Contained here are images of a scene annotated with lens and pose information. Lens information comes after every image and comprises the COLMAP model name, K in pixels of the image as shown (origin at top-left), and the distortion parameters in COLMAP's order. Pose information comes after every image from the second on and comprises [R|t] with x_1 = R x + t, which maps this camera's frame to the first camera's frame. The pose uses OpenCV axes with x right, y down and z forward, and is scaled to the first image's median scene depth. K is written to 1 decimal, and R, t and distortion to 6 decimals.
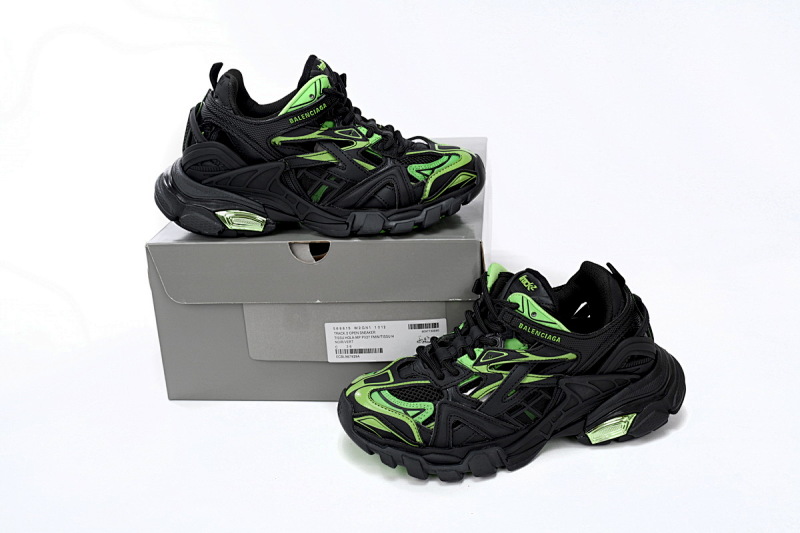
lens RADIAL K [[890.8, 0, 400.0], [0, 890.8, 265.6], [0, 0, 1]] dist [-0.026281, 0.000000]
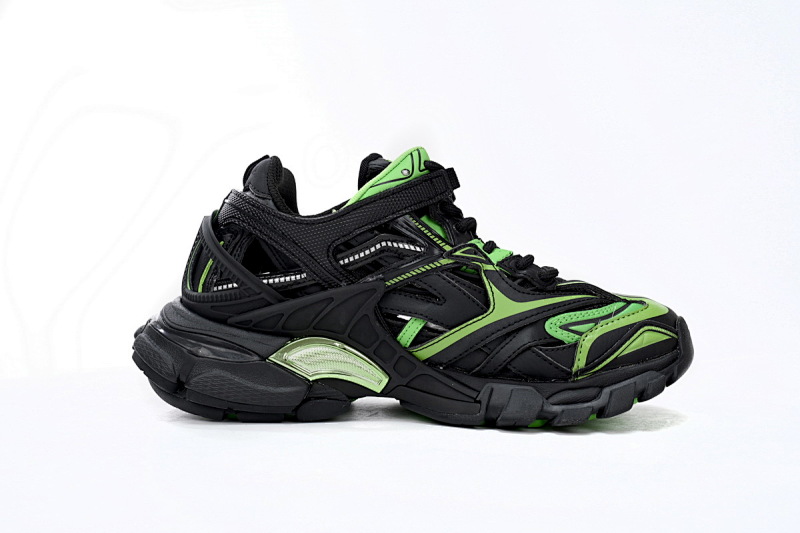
lens RADIAL K [[1003.3, 0, 400.2], [0, 1003.3, 266.2], [0, 0, 1]] dist [0.288320, 0.000000]
pose [[0.998198, 0.056570, -0.020024, -0.091147], [-0.059341, 0.980177, -0.189029, -0.007963], [0.008934, 0.189876, 0.981767, 0.338080]]
